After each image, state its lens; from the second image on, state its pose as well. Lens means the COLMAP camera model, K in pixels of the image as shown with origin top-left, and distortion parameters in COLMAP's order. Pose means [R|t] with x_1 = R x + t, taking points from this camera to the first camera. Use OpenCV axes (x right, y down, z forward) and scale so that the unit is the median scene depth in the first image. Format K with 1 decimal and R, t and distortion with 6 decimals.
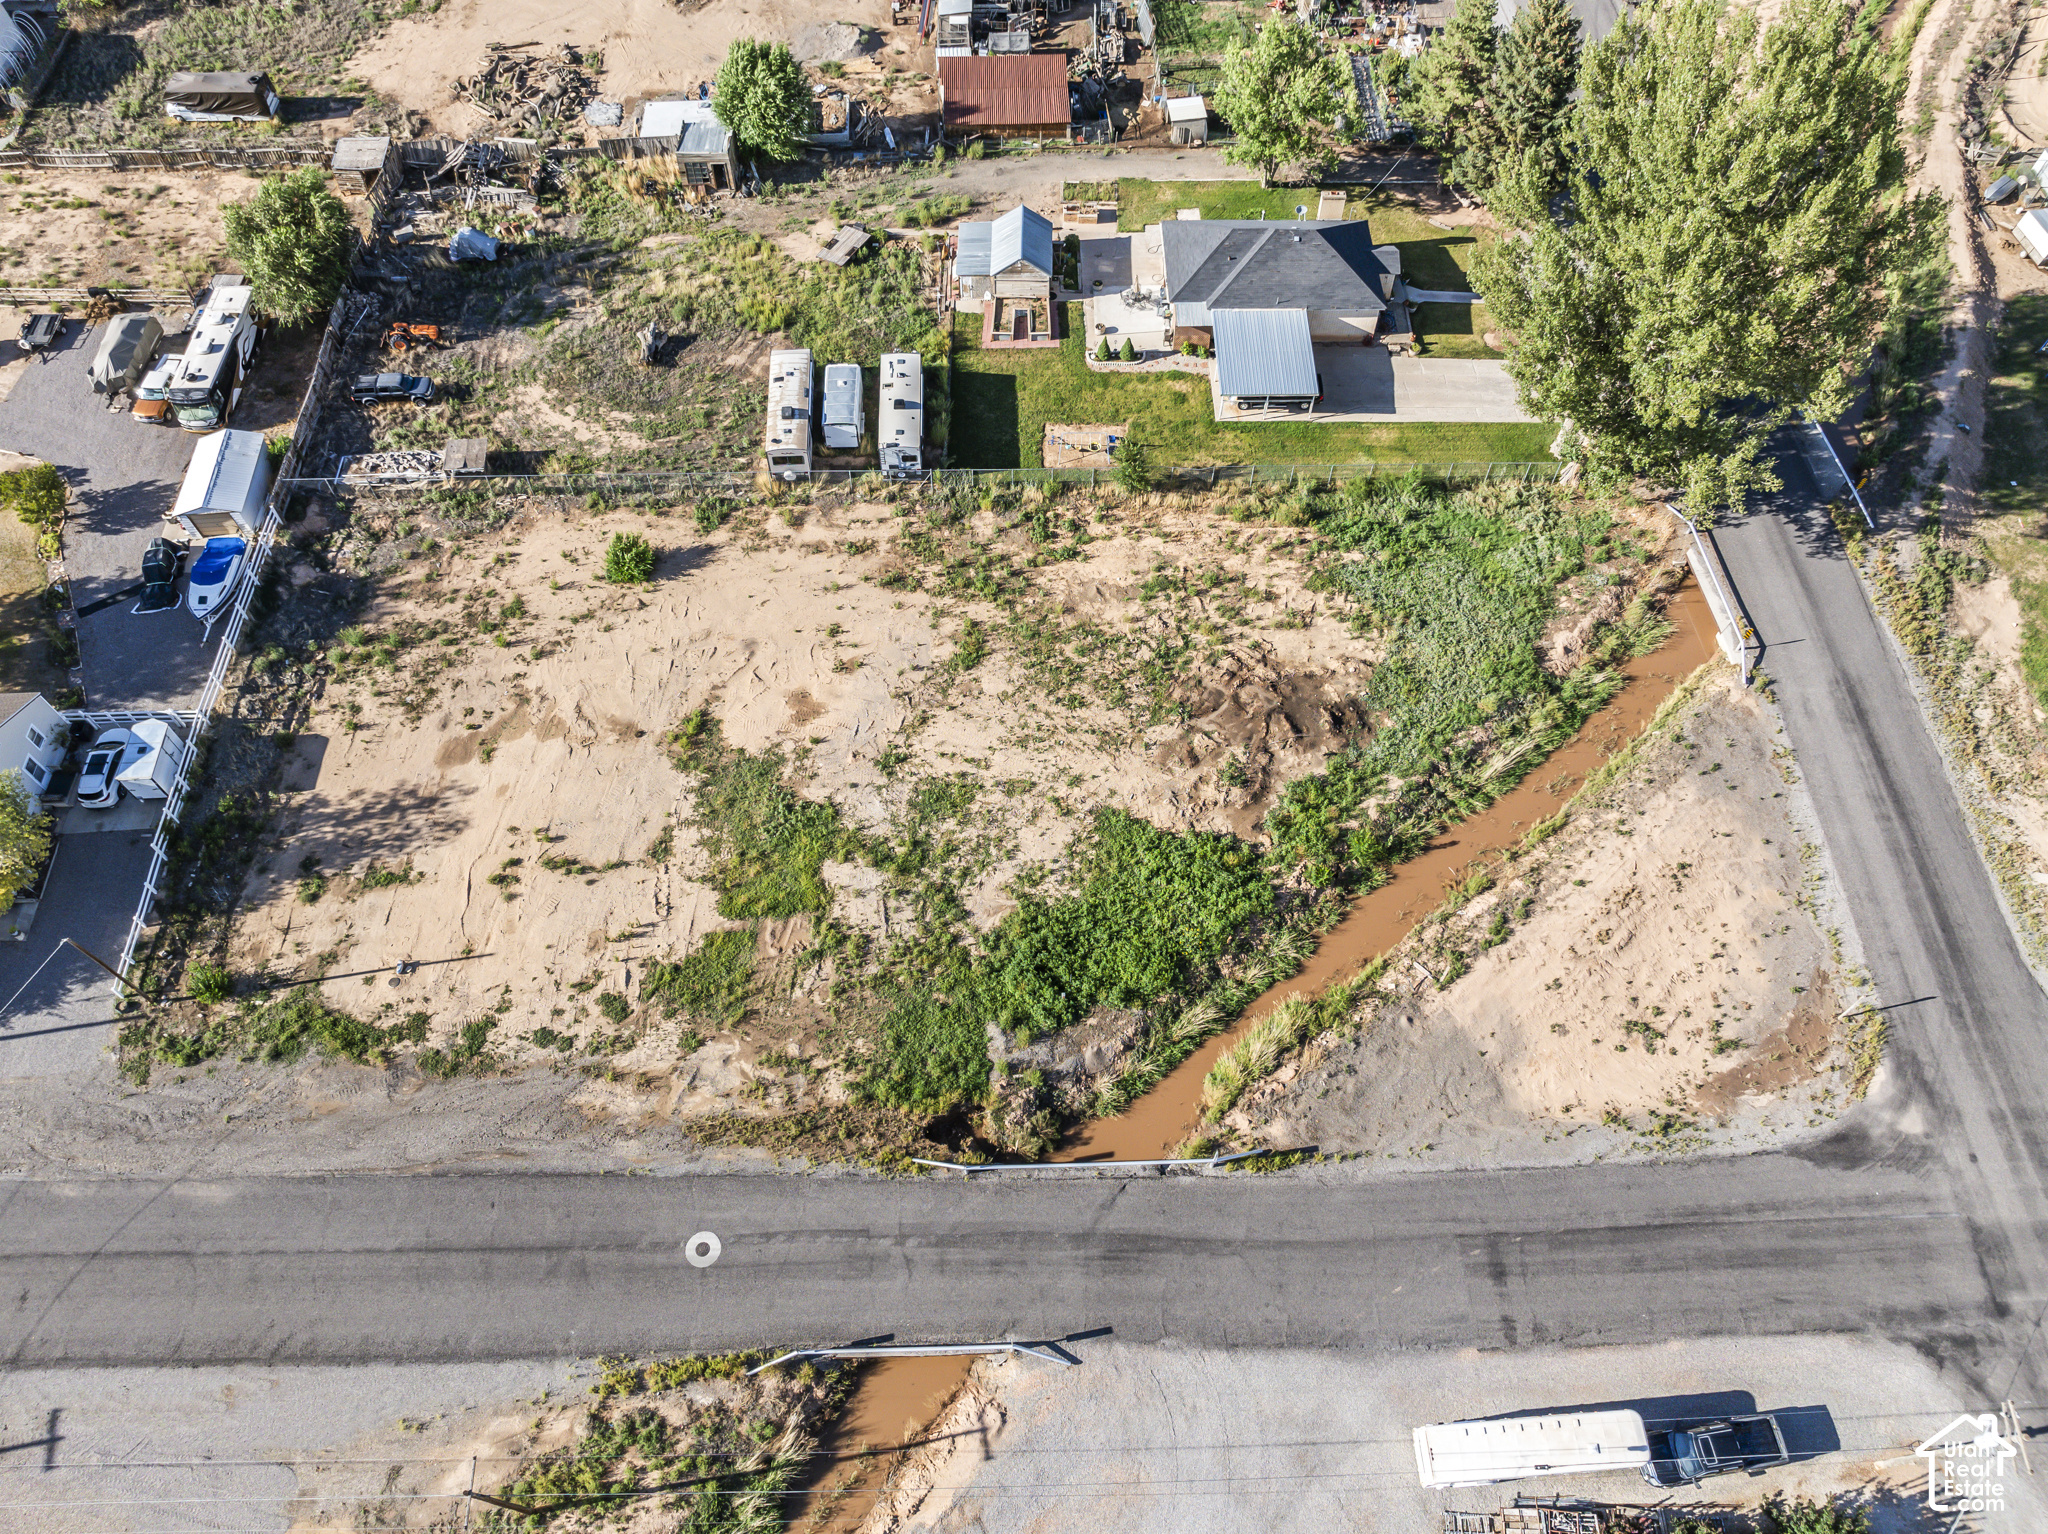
lens RADIAL K [[1438.2, 0, 1051.2], [0, 1438.2, 750.3], [0, 0, 1]] dist [-0.033940, -0.007993]
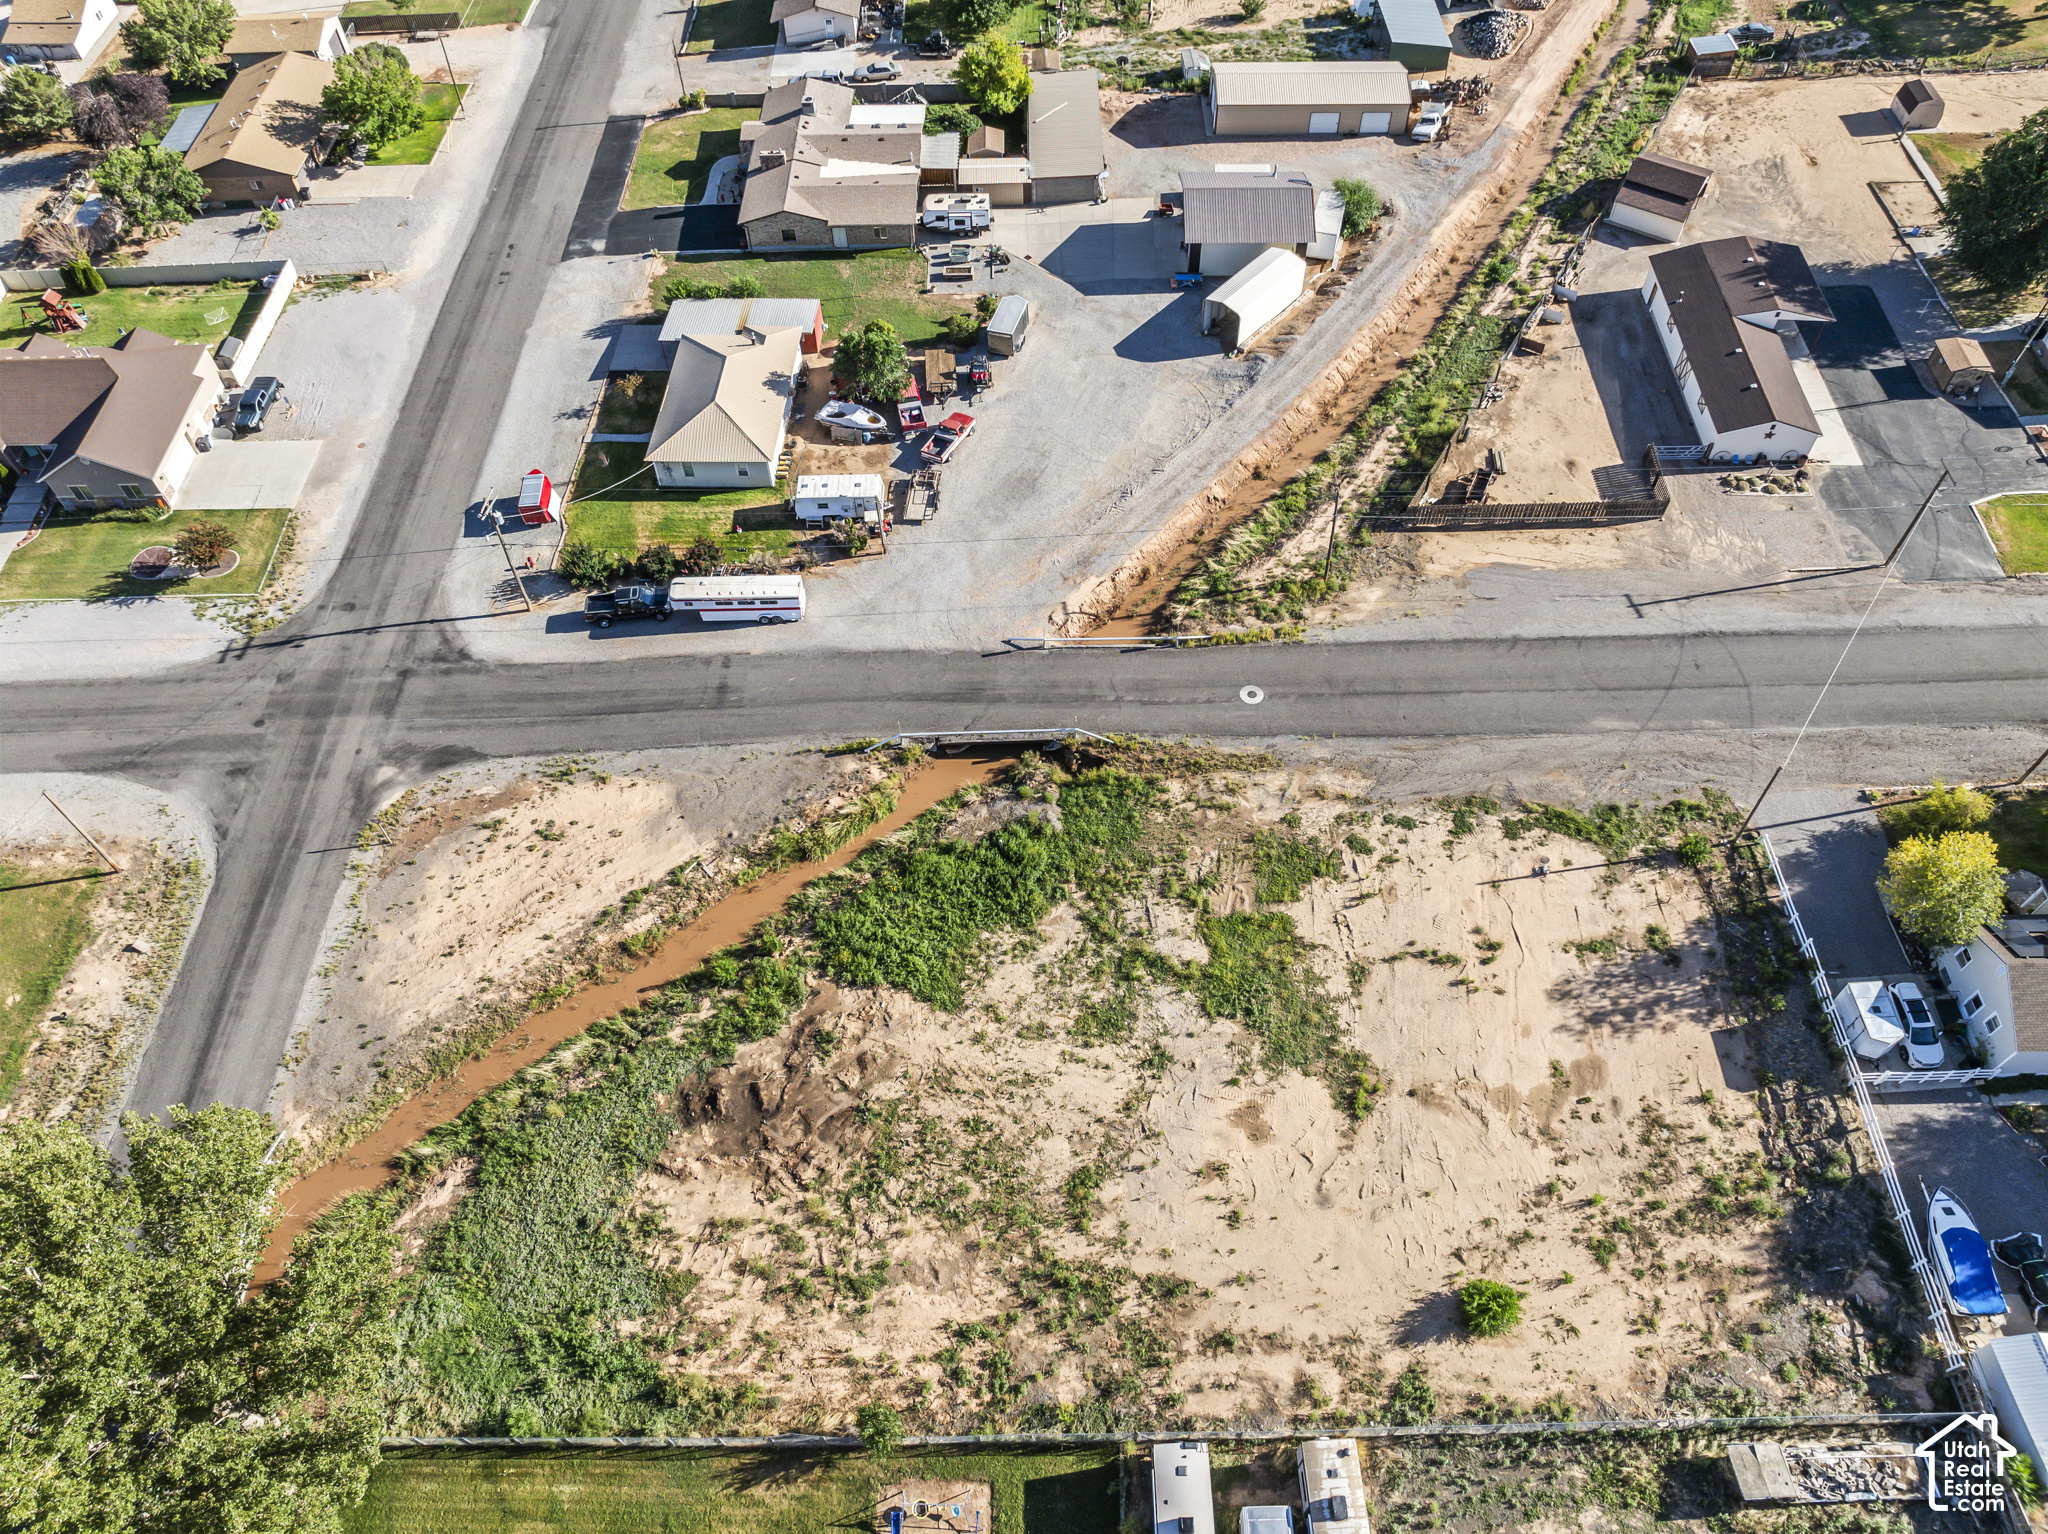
lens RADIAL K [[1427.1, 0, 1031.4], [0, 1427.1, 759.6], [0, 0, 1]] dist [-0.033984, -0.005701]
pose [[-0.999396, -0.015788, 0.030967, -0.049888], [0.034553, -0.354171, 0.934542, -0.867477], [-0.003787, 0.935047, 0.354503, 0.439136]]
